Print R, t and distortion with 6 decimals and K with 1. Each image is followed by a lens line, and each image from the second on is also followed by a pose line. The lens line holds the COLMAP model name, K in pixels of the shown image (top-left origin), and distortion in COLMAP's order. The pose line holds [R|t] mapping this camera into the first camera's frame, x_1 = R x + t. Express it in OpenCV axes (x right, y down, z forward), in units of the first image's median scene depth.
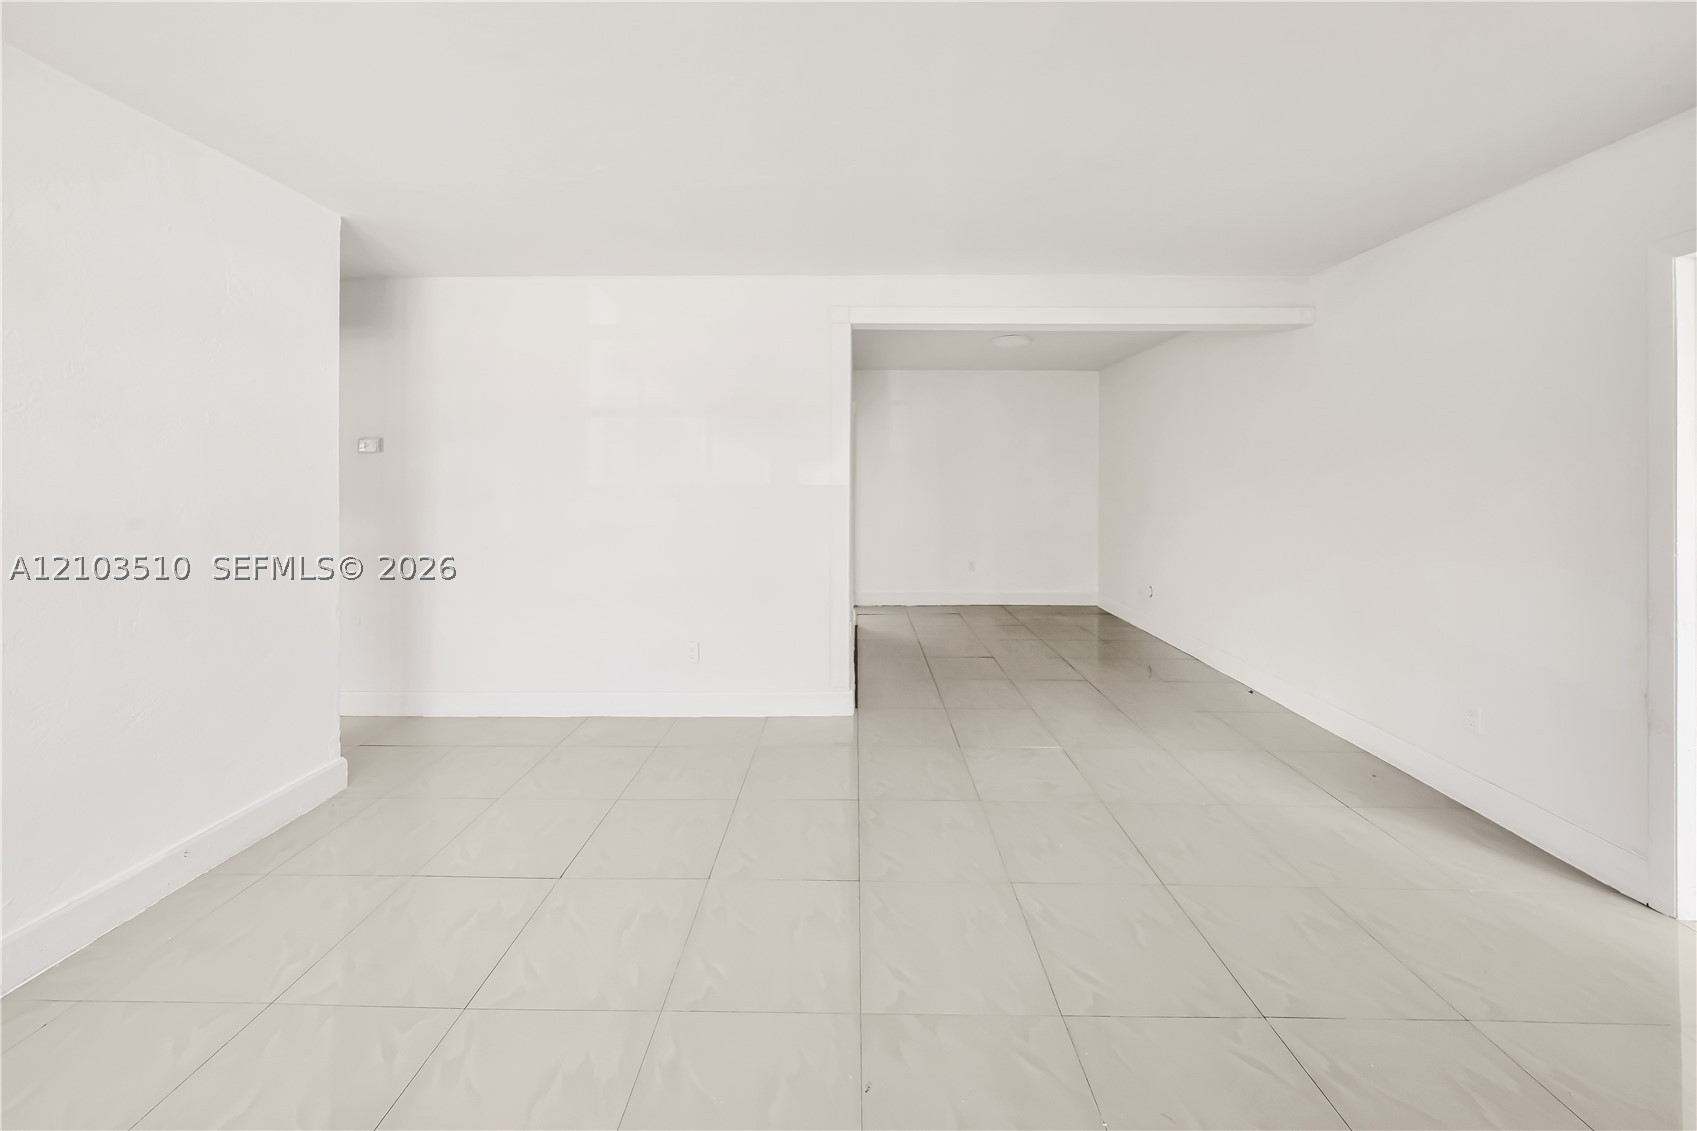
lens RADIAL K [[620.3, 0, 854.2], [0, 620.3, 465.8], [0, 0, 1]] dist [-0.000350, 0.000027]
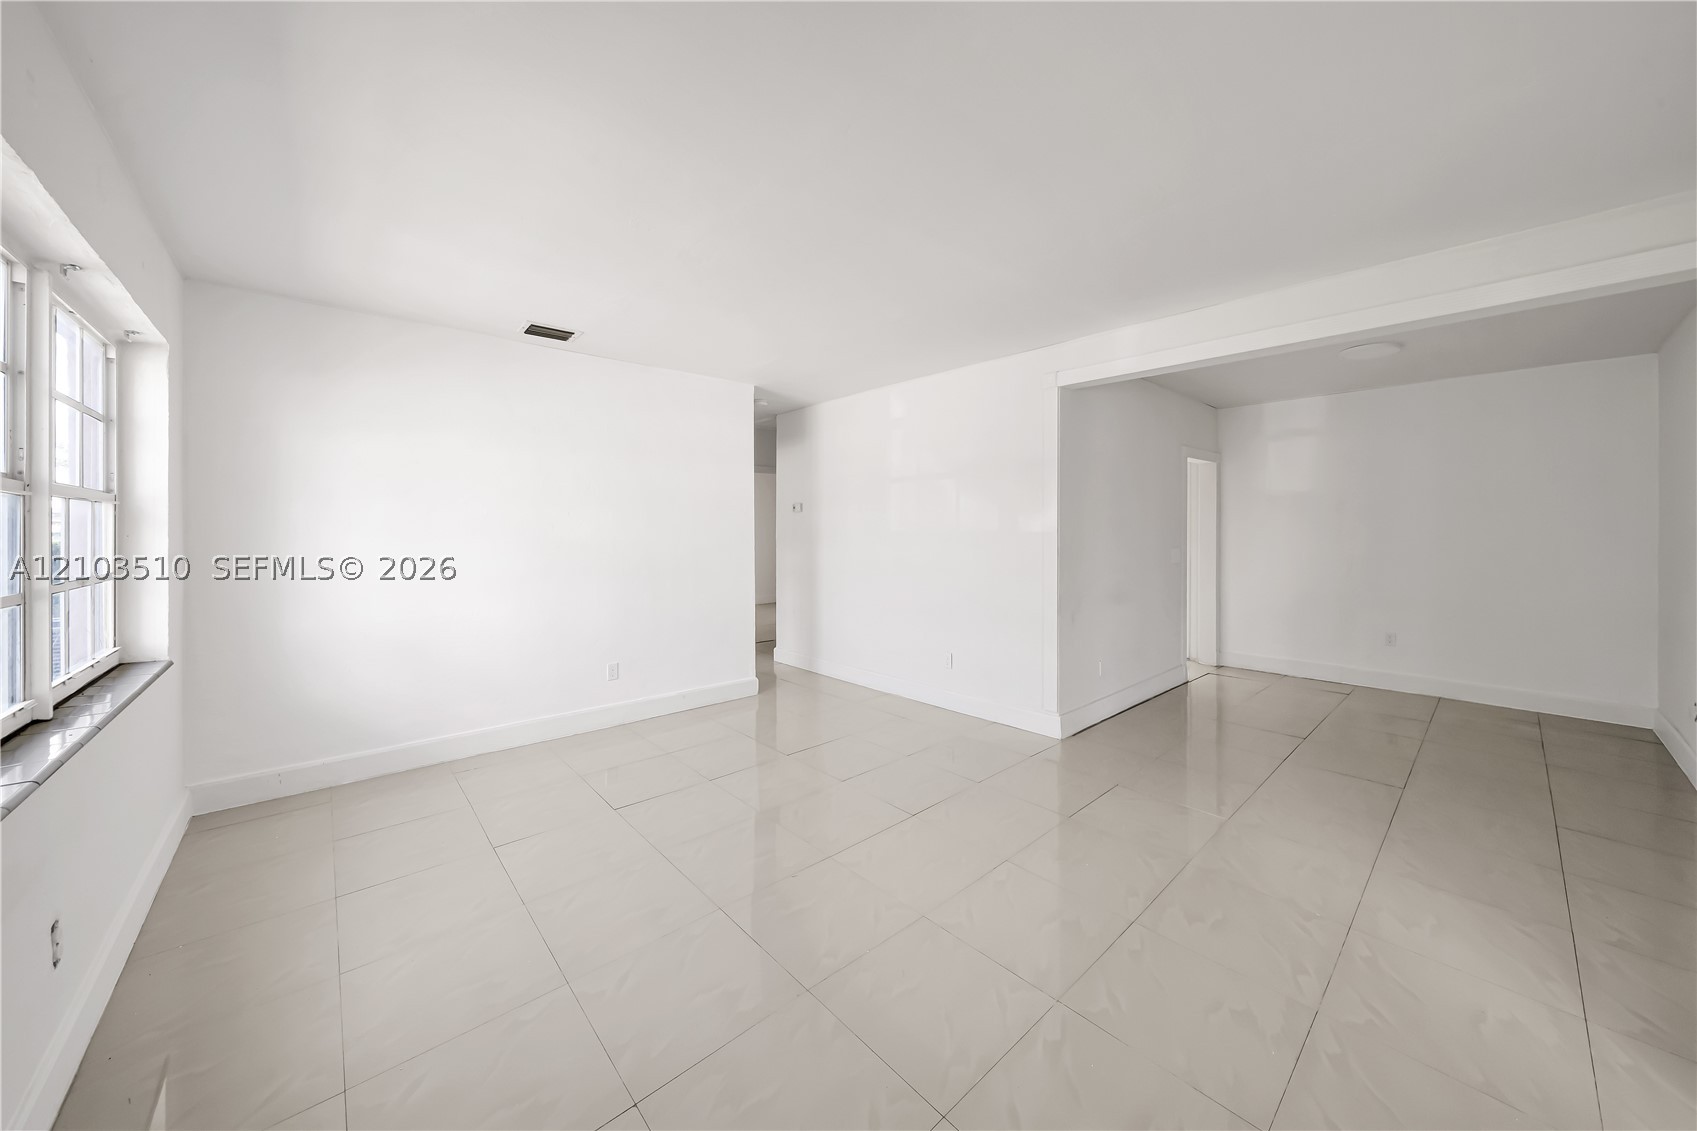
lens RADIAL K [[600.4, 0, 855.3], [0, 600.4, 506.7], [0, 0, 1]] dist [0.000229, 0.000057]
pose [[0.683597, -0.026288, -0.729386, 0.529043], [0.015658, 0.999649, -0.021354, 0.002249], [0.729692, 0.003177, 0.683769, -0.007529]]
